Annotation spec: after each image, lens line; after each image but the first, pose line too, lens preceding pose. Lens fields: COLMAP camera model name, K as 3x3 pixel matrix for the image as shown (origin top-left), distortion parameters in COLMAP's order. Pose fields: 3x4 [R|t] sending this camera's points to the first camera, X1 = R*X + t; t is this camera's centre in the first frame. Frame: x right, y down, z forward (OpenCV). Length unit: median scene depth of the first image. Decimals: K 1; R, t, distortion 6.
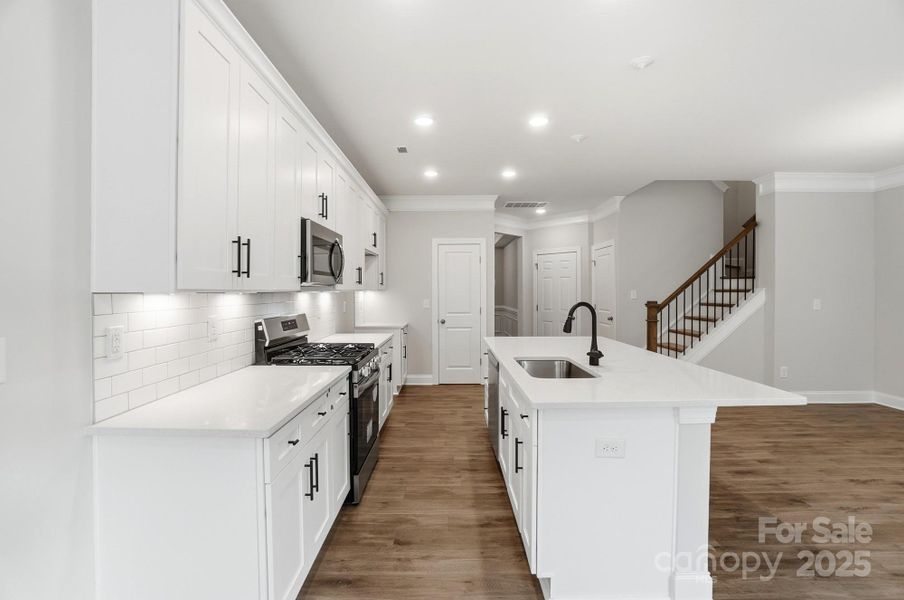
lens RADIAL K [[405.6, 0, 463.5], [0, 405.6, 294.3], [0, 0, 1]] dist [-0.037030, 0.017436]
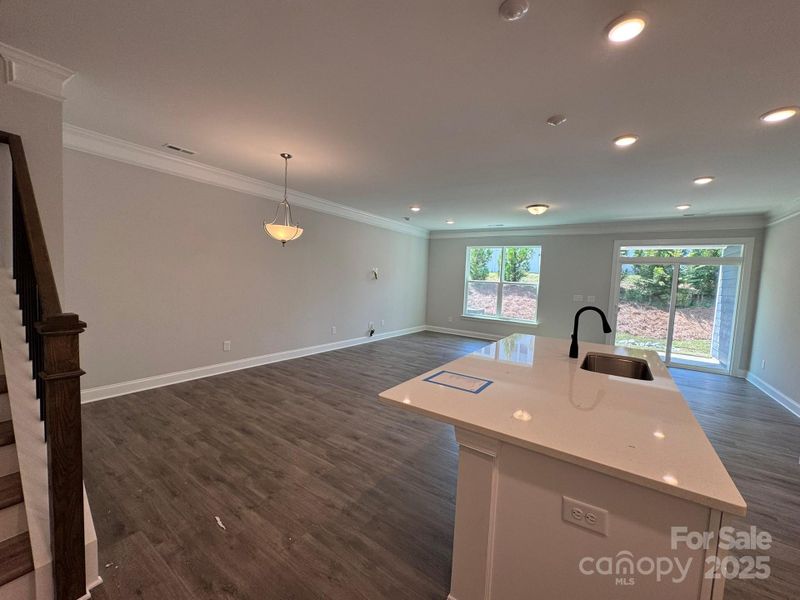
lens RADIAL K [[324.1, 0, 400.0], [0, 324.1, 300.0], [0, 0, 1]] dist [-0.000653, -0.000090]
pose [[-0.804490, -0.074181, 0.589316, 0.120945], [-0.037224, 0.996517, 0.074623, -0.035632], [-0.592799, 0.038096, -0.804449, 1.423845]]
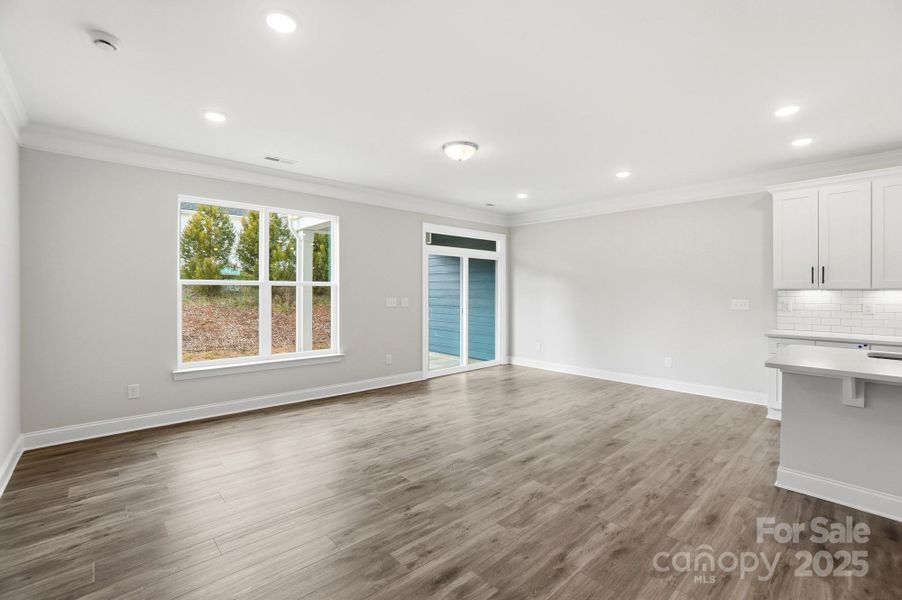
lens RADIAL K [[403.2, 0, 449.1], [0, 403.2, 290.5], [0, 0, 1]] dist [-0.056723, 0.020400]
pose [[-0.753759, 0.002513, -0.657146, 1.238775], [-0.004811, 0.999945, 0.009342, -0.005890], [0.657133, 0.010204, -0.753706, 0.621339]]
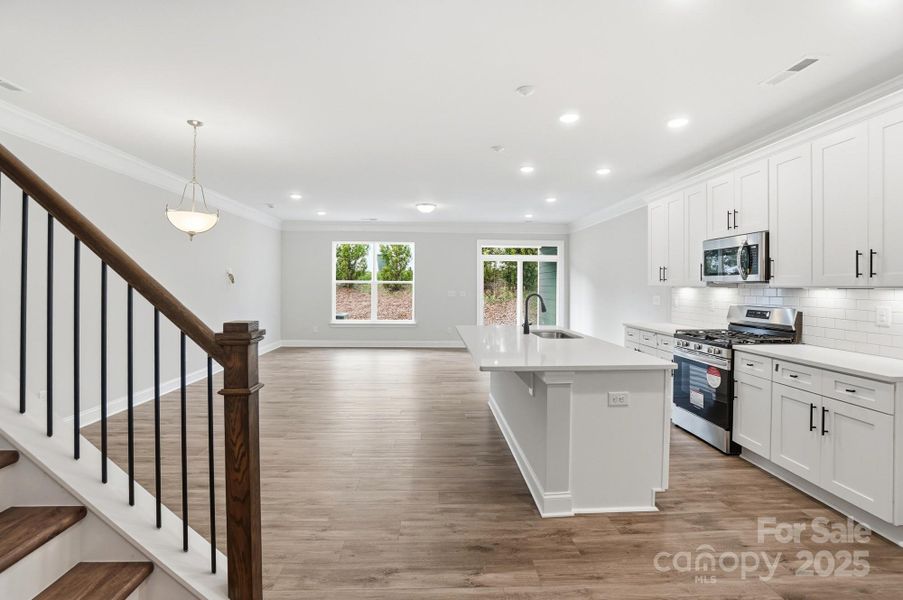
lens RADIAL K [[413.6, 0, 451.5], [0, 413.6, 281.0], [0, 0, 1]] dist [-0.035405, 0.000780]
pose [[-0.999871, -0.002407, -0.015886, 0.433098], [-0.002401, 0.999997, -0.000435, -0.019938], [0.015887, -0.000397, -0.999874, 1.772498]]
